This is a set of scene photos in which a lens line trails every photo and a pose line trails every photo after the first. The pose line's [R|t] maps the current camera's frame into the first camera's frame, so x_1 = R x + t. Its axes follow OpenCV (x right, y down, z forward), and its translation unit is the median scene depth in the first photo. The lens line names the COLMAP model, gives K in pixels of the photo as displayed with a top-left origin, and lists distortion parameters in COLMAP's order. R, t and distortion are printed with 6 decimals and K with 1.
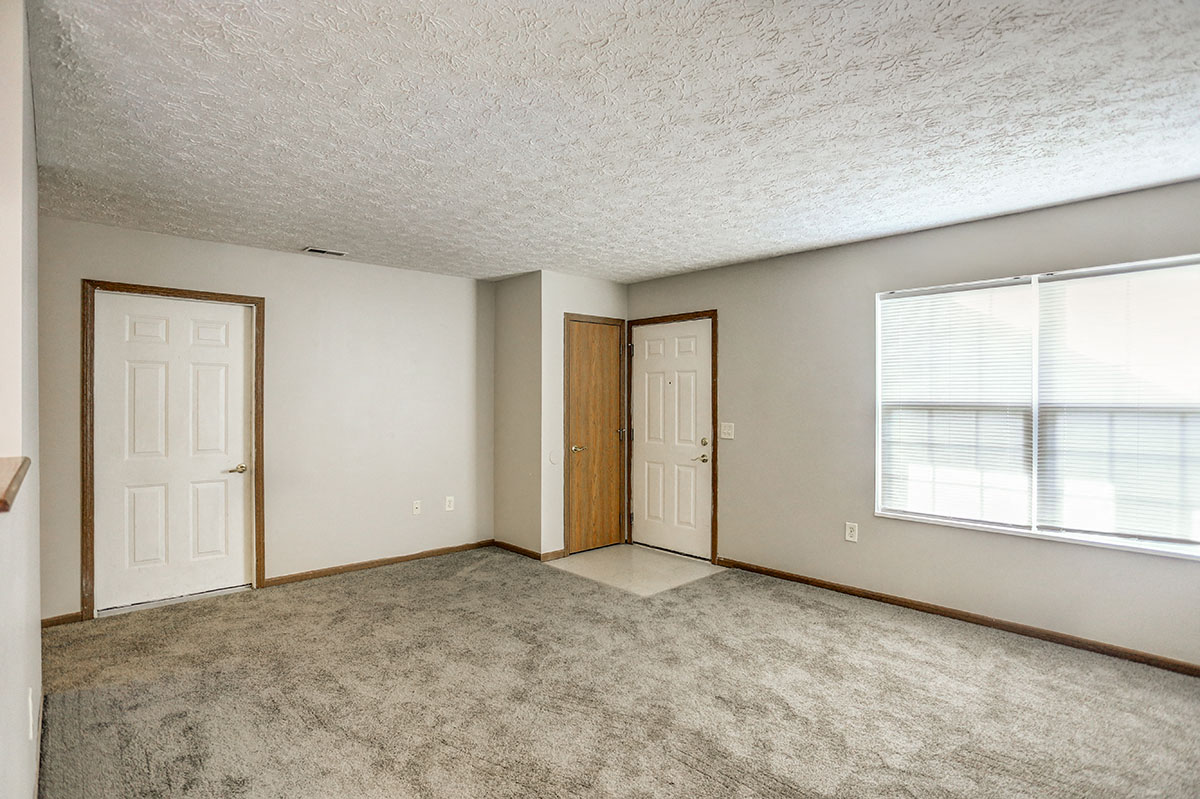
lens RADIAL K [[593.9, 0, 600.0], [0, 593.9, 399.5], [0, 0, 1]] dist [-0.101028, 0.036259]
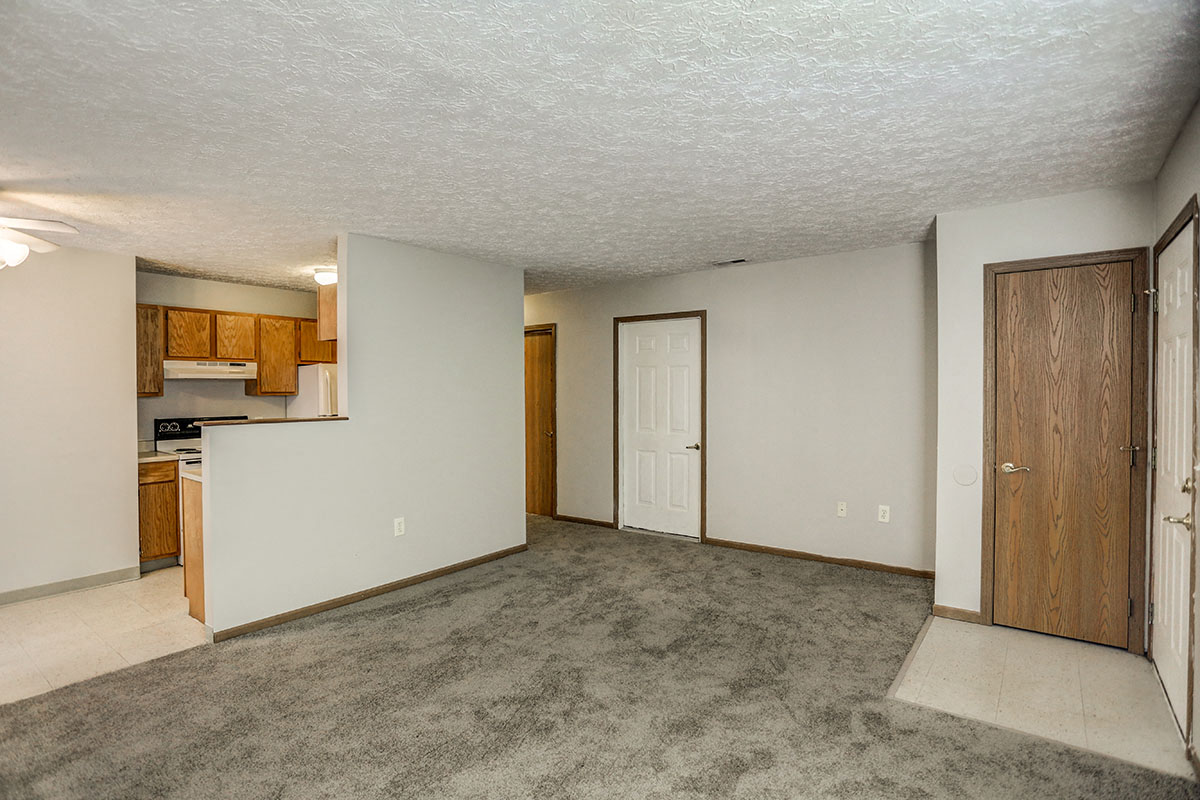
lens RADIAL K [[593.9, 0, 600.0], [0, 593.9, 400.0], [0, 0, 1]] dist [-0.101028, 0.036259]
pose [[0.165090, 0.017151, -0.986129, 0.697233], [0.004608, 0.999824, 0.018160, -0.008818], [0.986268, -0.007543, 0.164982, 0.626635]]
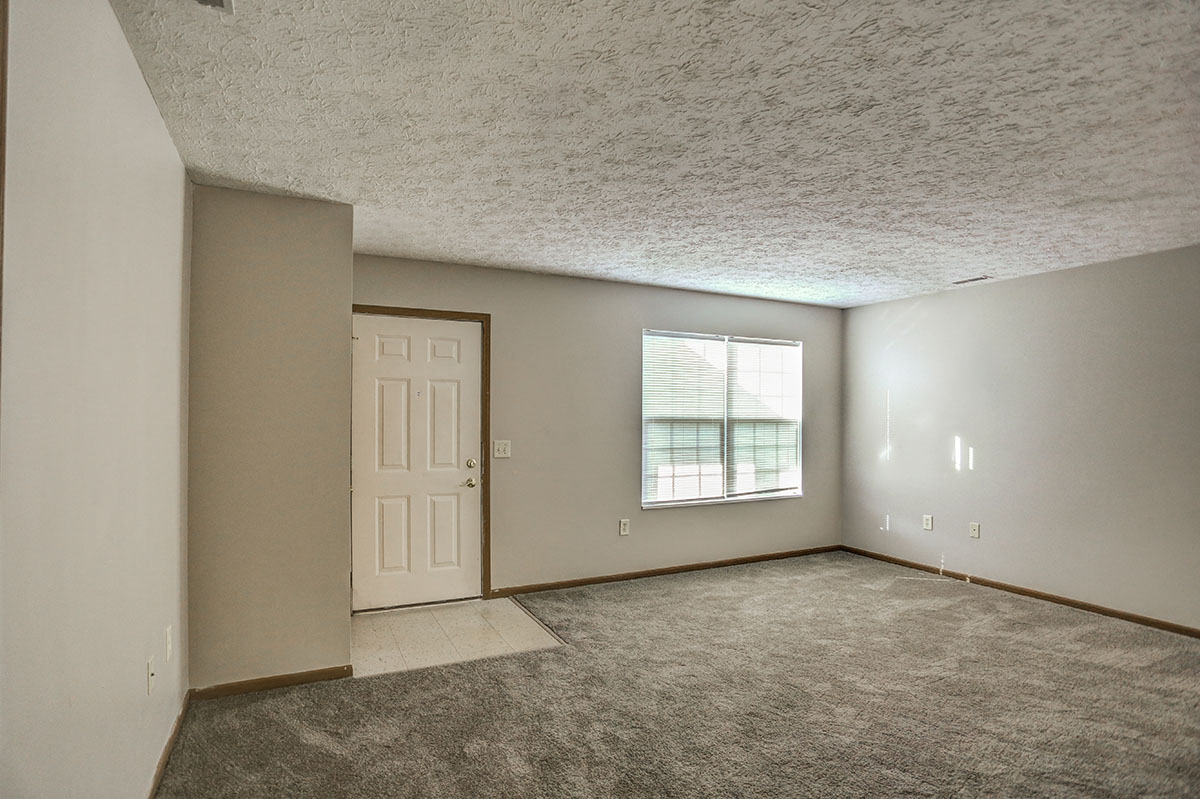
lens RADIAL K [[593.9, 0, 600.0], [0, 593.9, 399.5], [0, 0, 1]] dist [-0.101028, 0.036259]
pose [[0.293248, 0.018245, 0.955862, -0.800363], [-0.005779, 0.999833, -0.017312, -0.011824], [-0.956019, -0.000447, 0.293305, 0.757151]]
